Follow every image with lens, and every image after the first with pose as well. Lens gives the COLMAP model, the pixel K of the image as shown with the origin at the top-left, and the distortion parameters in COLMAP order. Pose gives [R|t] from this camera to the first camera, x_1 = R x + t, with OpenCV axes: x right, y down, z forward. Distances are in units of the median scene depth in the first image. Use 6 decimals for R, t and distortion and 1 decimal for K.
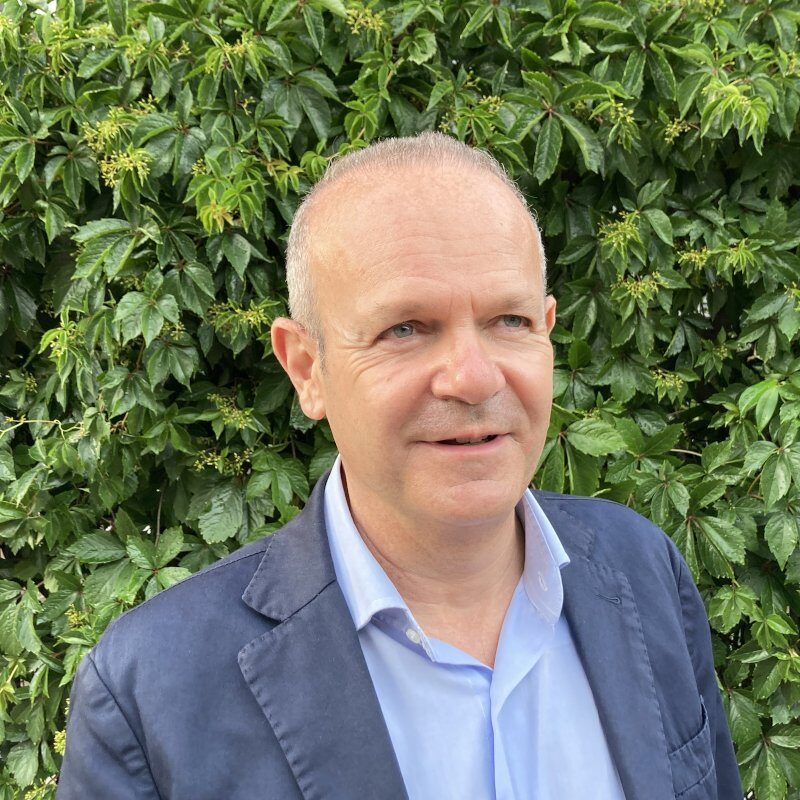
lens RADIAL K [[1240.7, 0, 460.7], [0, 1240.7, 373.1], [0, 0, 1]] dist [0.140810, 0.000000]
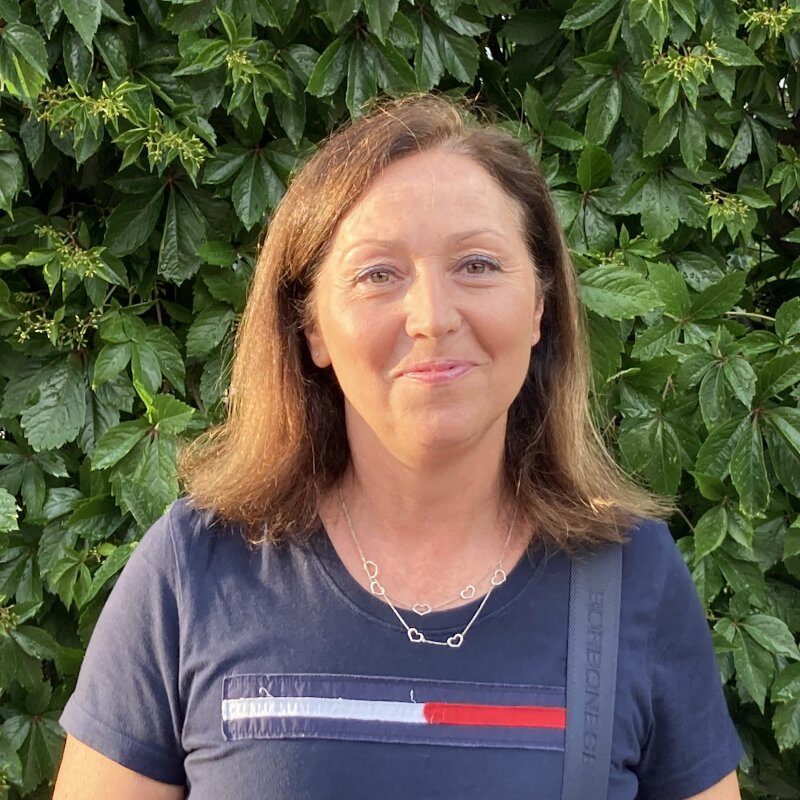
lens RADIAL K [[2460.6, 0, 394.8], [0, 2460.6, 376.5], [0, 0, 1]] dist [0.275113, 0.000000]
pose [[0.999774, -0.000151, 0.021259, -0.038973], [-0.000893, 0.998792, 0.049124, 0.031865], [-0.021240, -0.049132, 0.998566, -0.320489]]
